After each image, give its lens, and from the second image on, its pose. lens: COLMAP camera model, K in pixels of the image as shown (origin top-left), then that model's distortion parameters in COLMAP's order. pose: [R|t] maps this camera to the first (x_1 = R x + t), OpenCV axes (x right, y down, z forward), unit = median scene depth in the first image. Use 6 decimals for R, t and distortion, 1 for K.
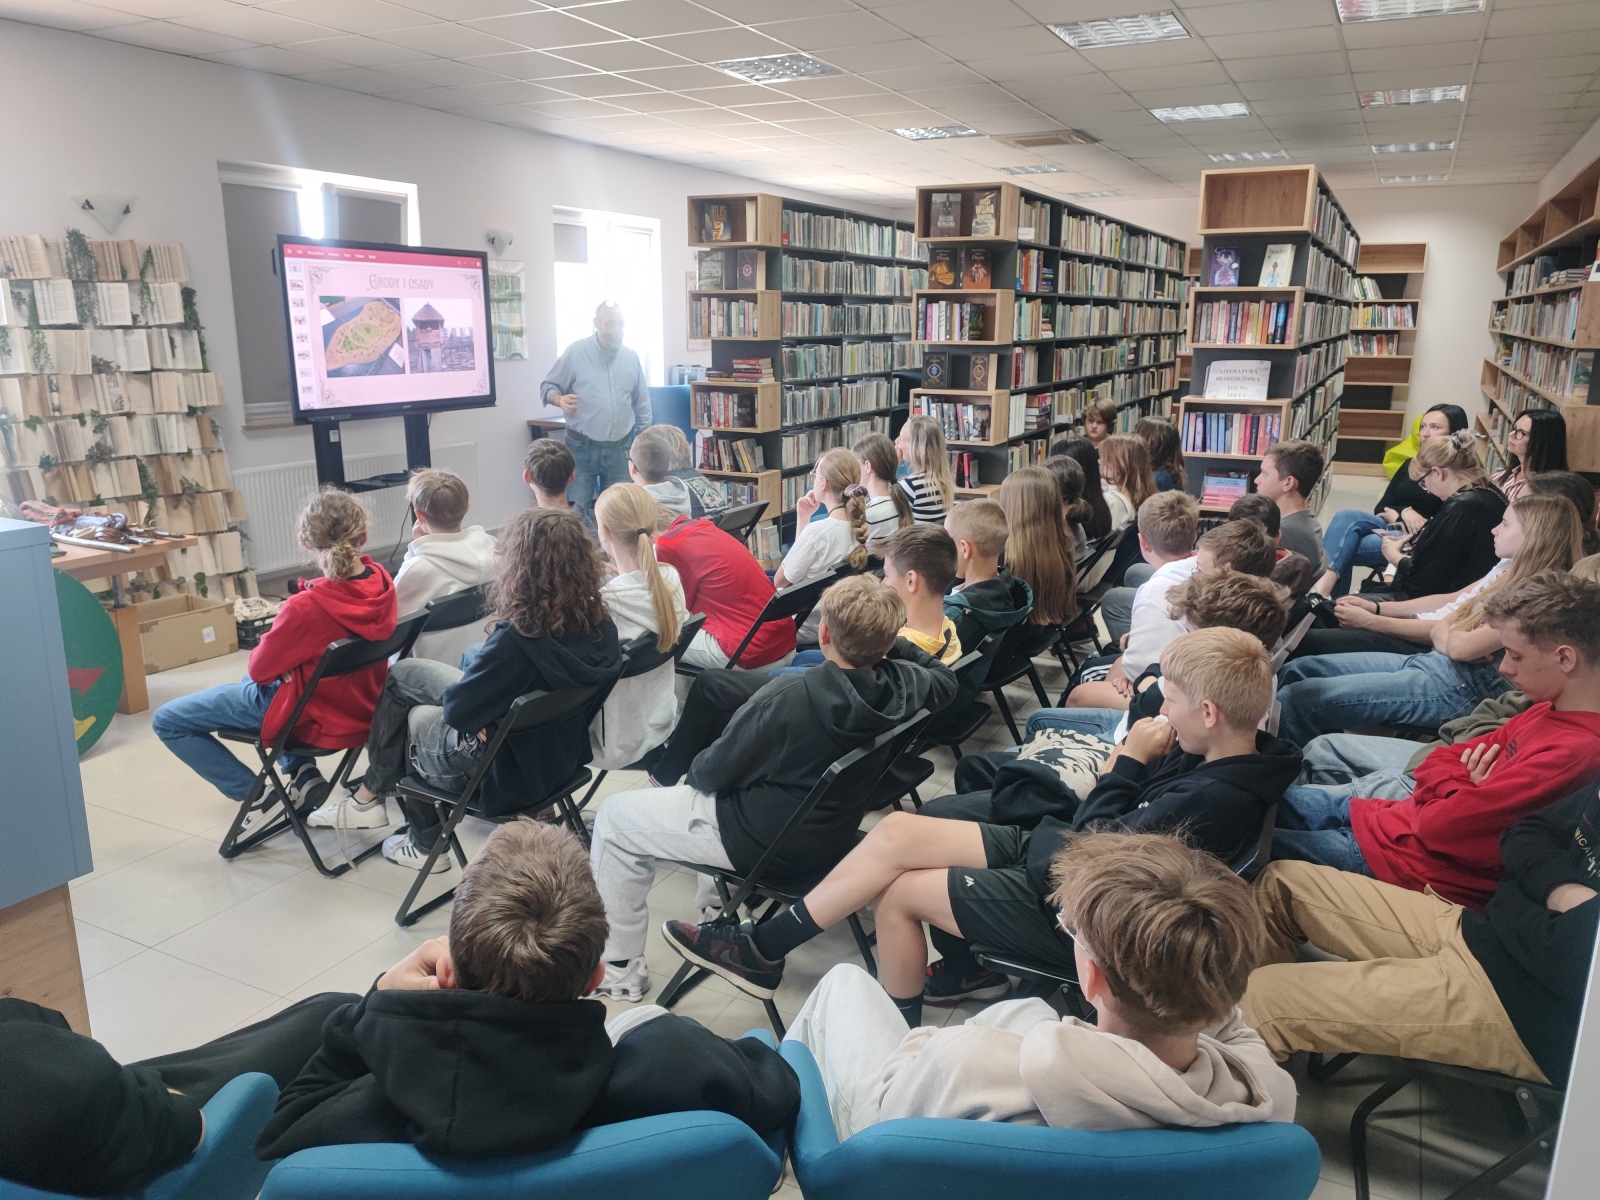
lens RADIAL K [[1154.2, 0, 800.0], [0, 1154.2, 600.0], [0, 0, 1]] dist [0.046788, -0.059995]
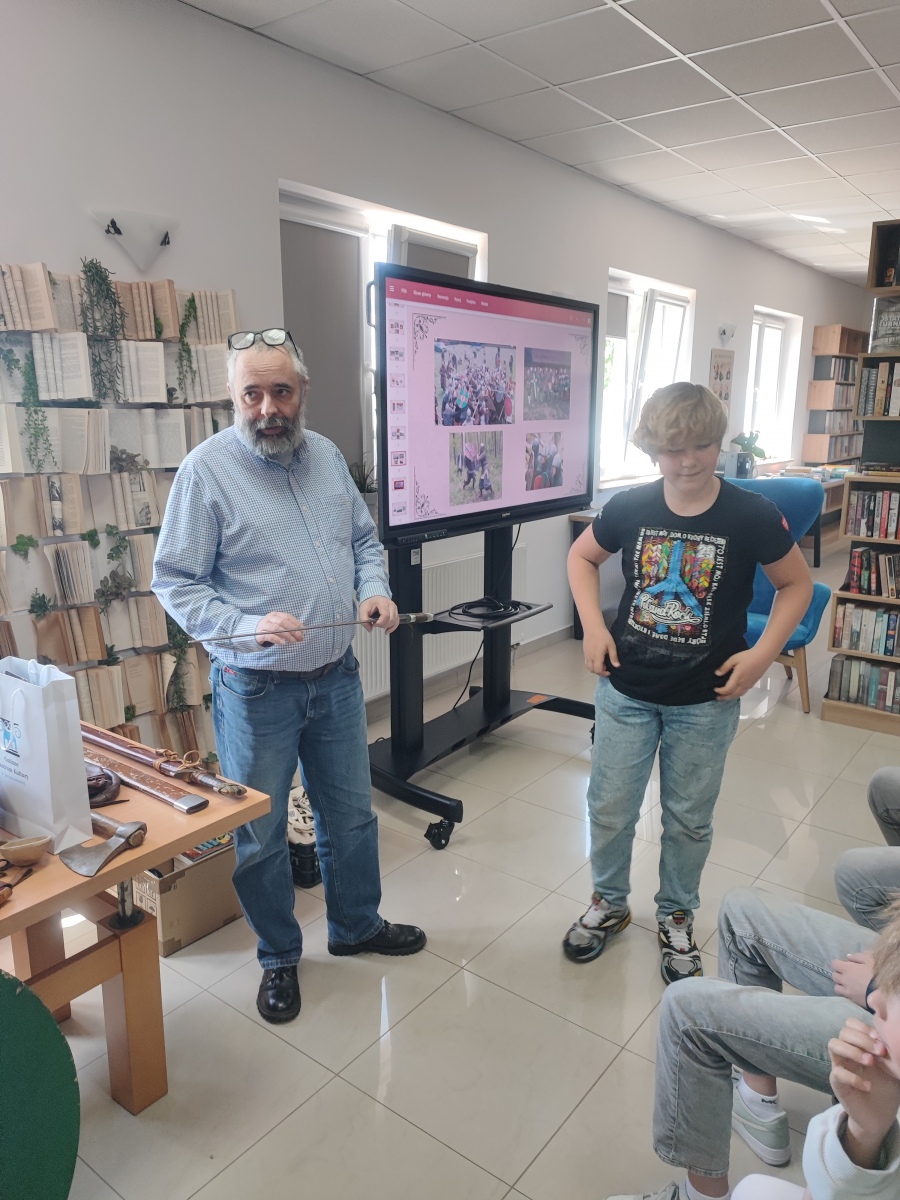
lens RADIAL K [[848.3, 0, 444.5], [0, 848.3, 598.5], [0, 0, 1]] dist [0.026468, 0.002088]
pose [[0.982213, 0.036098, -0.184269, -0.277669], [-0.039868, 0.999064, -0.016794, -0.104135], [0.183490, 0.023841, 0.982732, 0.474019]]
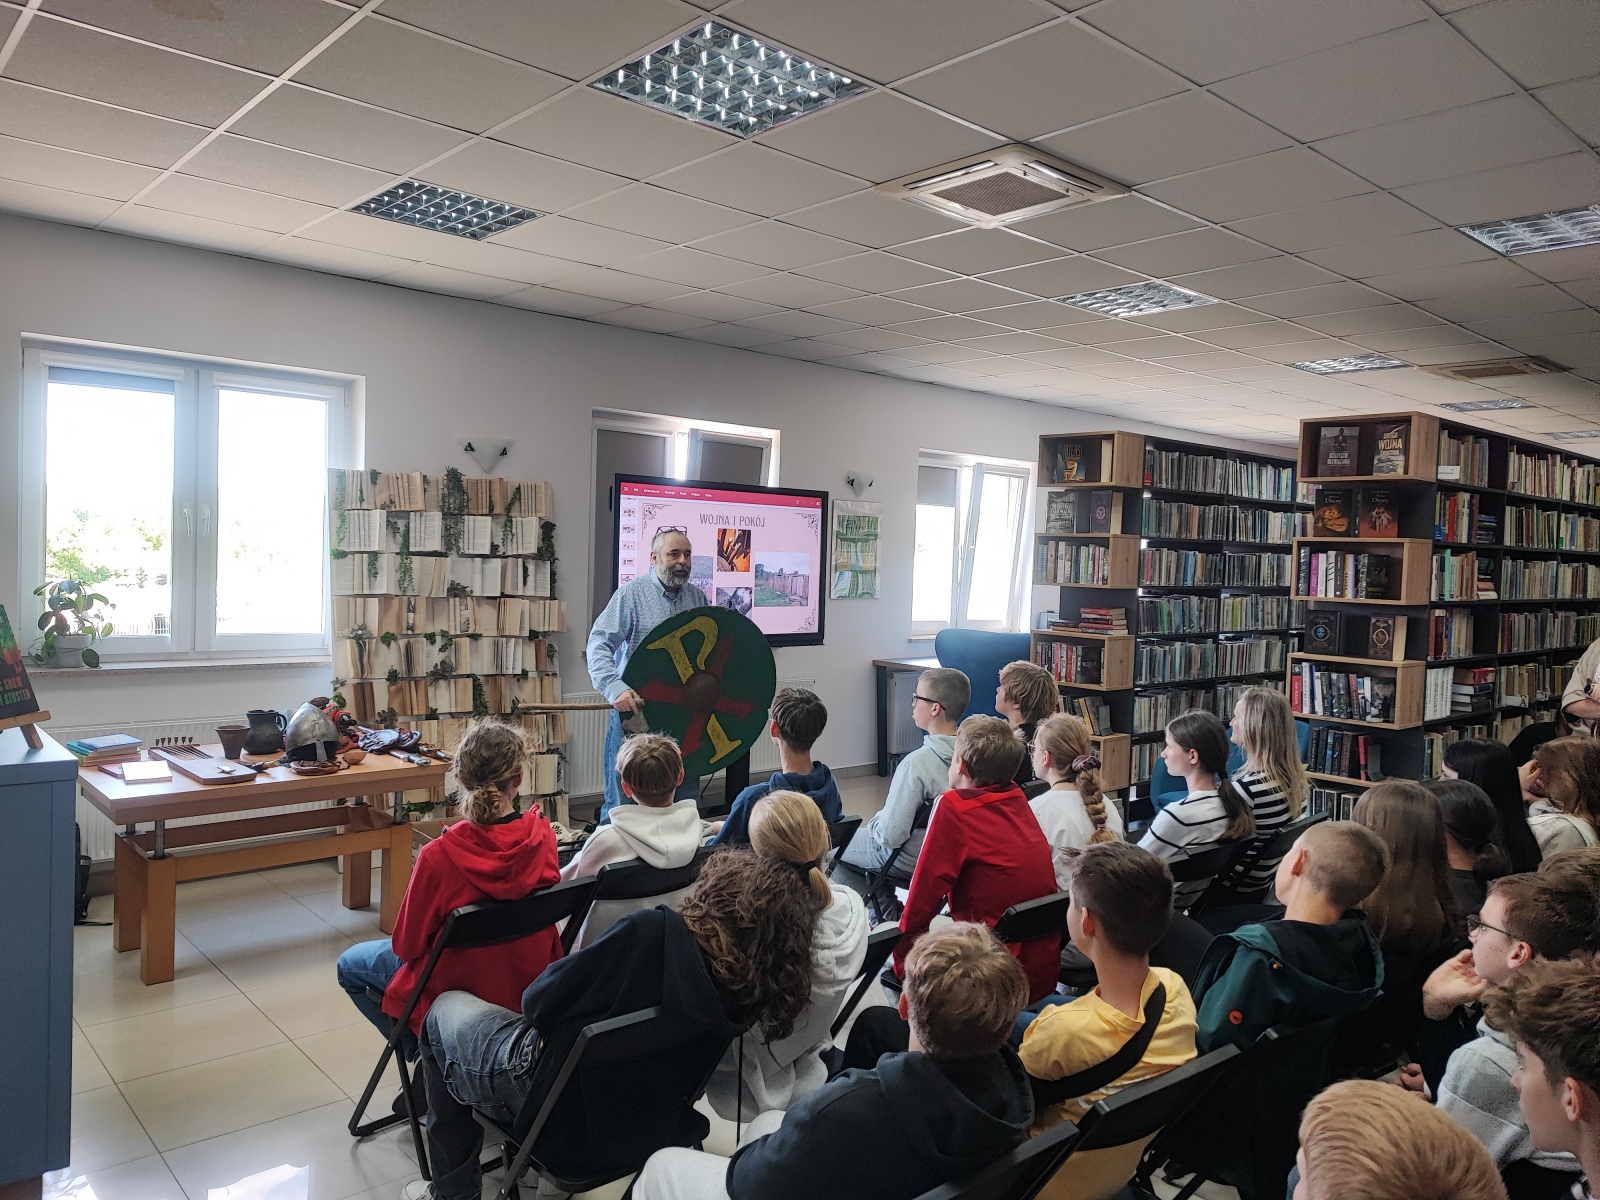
lens RADIAL K [[1148.7, 0, 801.0], [0, 1148.7, 603.2], [0, 0, 1]] dist [0.055533, -0.064616]
pose [[0.931660, 0.041994, -0.360897, 0.070758], [-0.113490, 0.977233, -0.179266, -0.030232], [0.345152, 0.207973, 0.915214, 0.120690]]
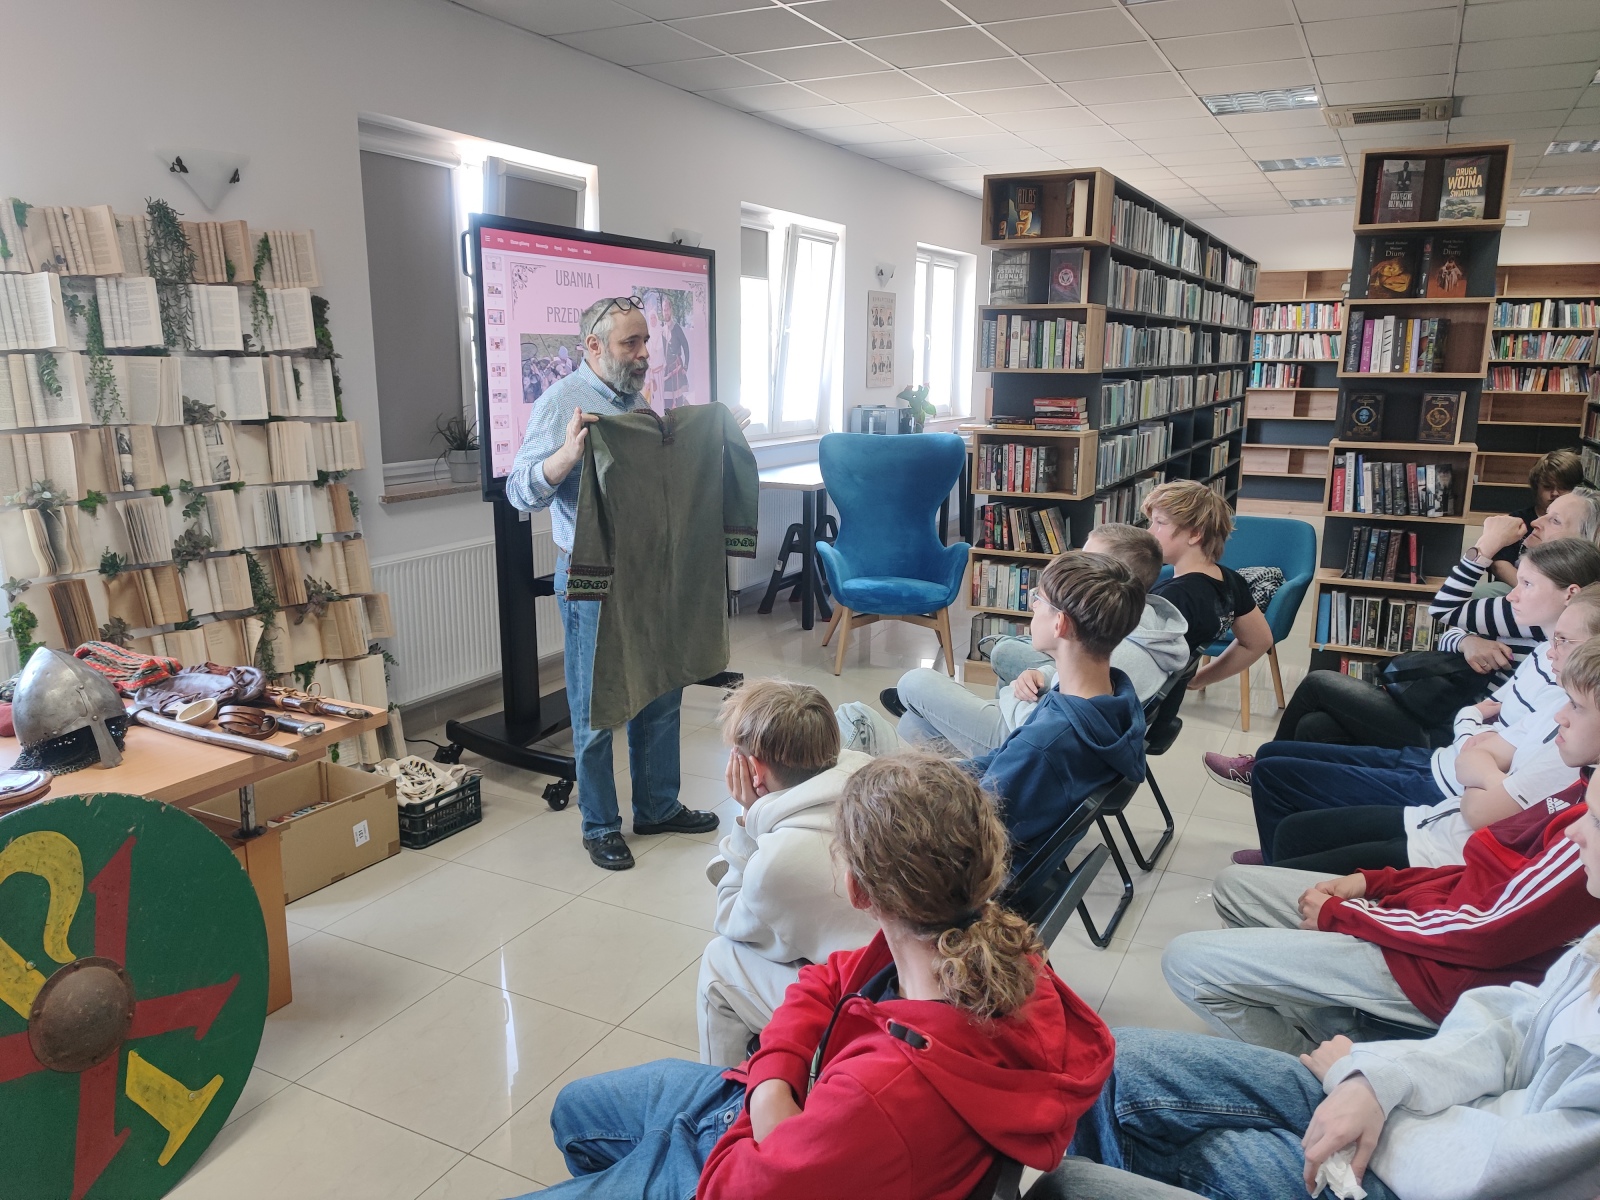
lens RADIAL K [[1148.7, 0, 801.0], [0, 1148.7, 603.2], [0, 0, 1]] dist [0.055533, -0.064616]
pose [[0.999990, 0.000834, -0.004302, -0.228643], [-0.000951, 0.999629, -0.027221, -0.068047], [0.004278, 0.027225, 0.999620, 0.314389]]
